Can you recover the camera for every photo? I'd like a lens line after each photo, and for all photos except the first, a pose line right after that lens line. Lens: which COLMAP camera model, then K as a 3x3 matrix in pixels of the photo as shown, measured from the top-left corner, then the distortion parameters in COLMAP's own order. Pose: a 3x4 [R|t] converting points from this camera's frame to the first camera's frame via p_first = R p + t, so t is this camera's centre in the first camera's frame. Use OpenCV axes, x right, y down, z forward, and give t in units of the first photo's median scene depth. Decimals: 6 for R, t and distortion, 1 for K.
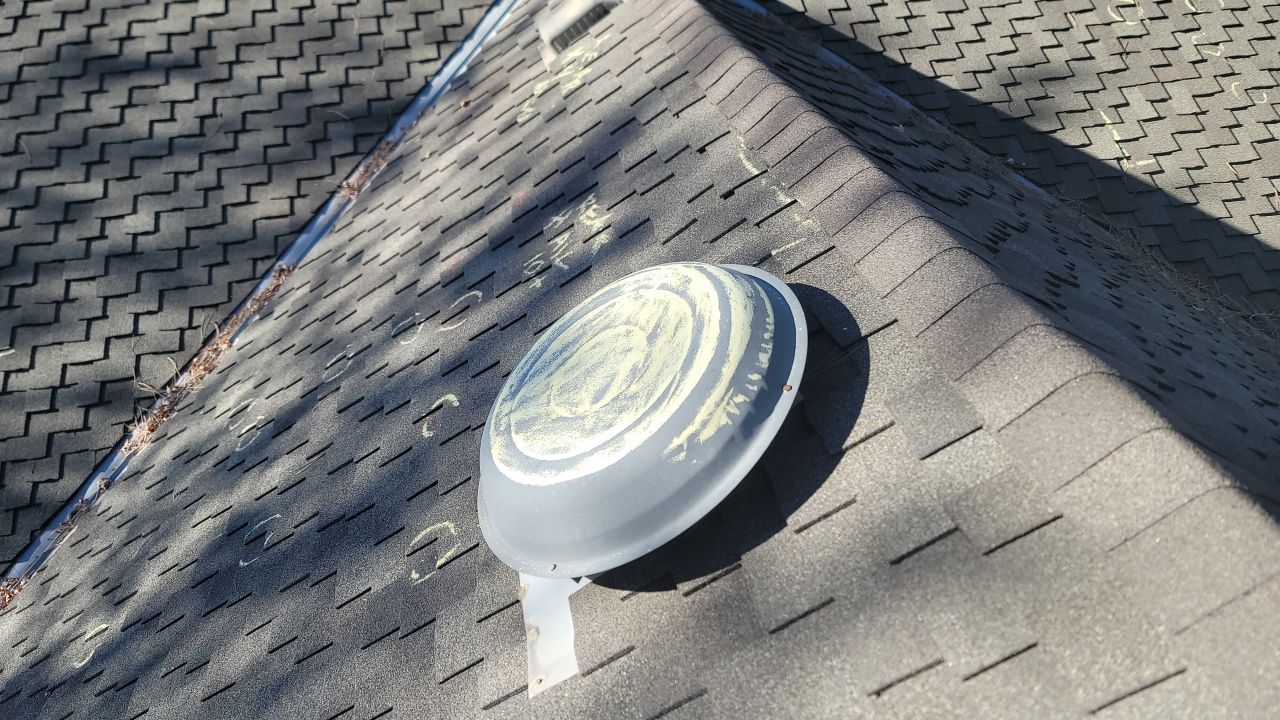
lens RADIAL K [[968.8, 0, 624.4], [0, 968.8, 390.2], [0, 0, 1]] dist [0.097058, -0.091098]
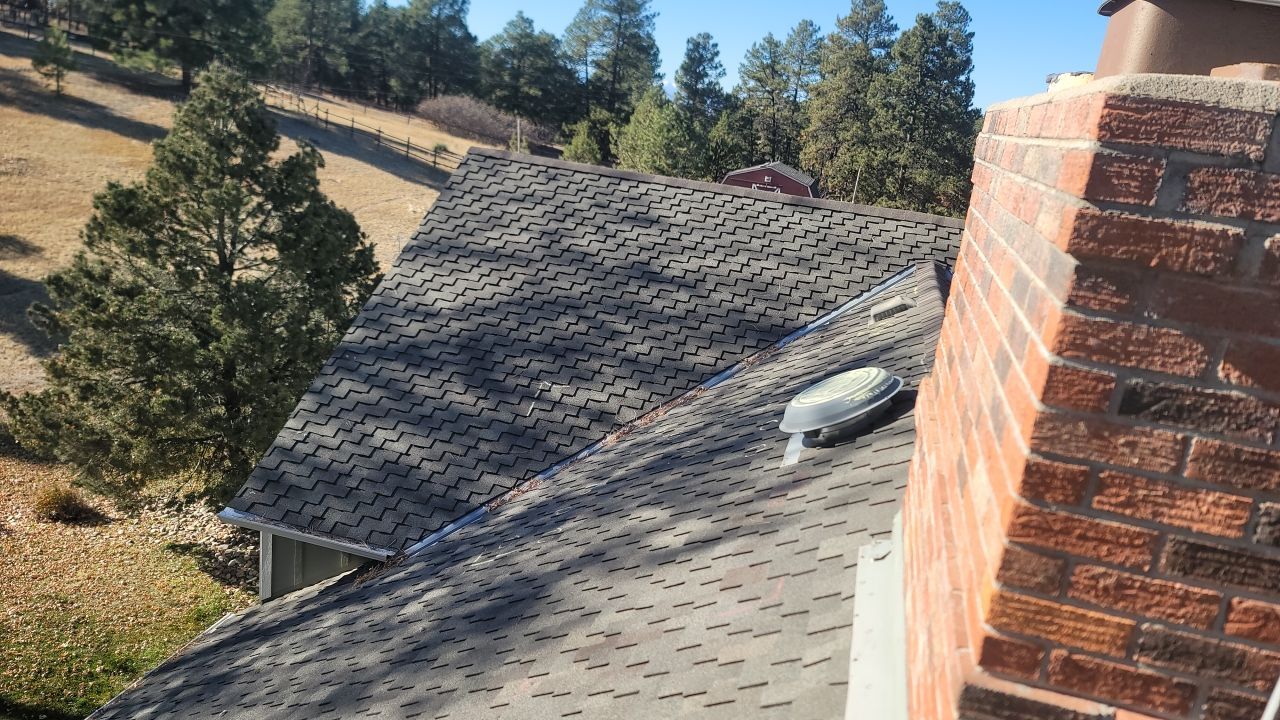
lens RADIAL K [[968.8, 0, 624.4], [0, 968.8, 390.2], [0, 0, 1]] dist [0.097058, -0.091098]
pose [[0.894140, 0.284172, -0.346064, 0.169639], [-0.372112, 0.901440, -0.221219, 0.344954], [0.249091, 0.326575, 0.911758, -0.743592]]
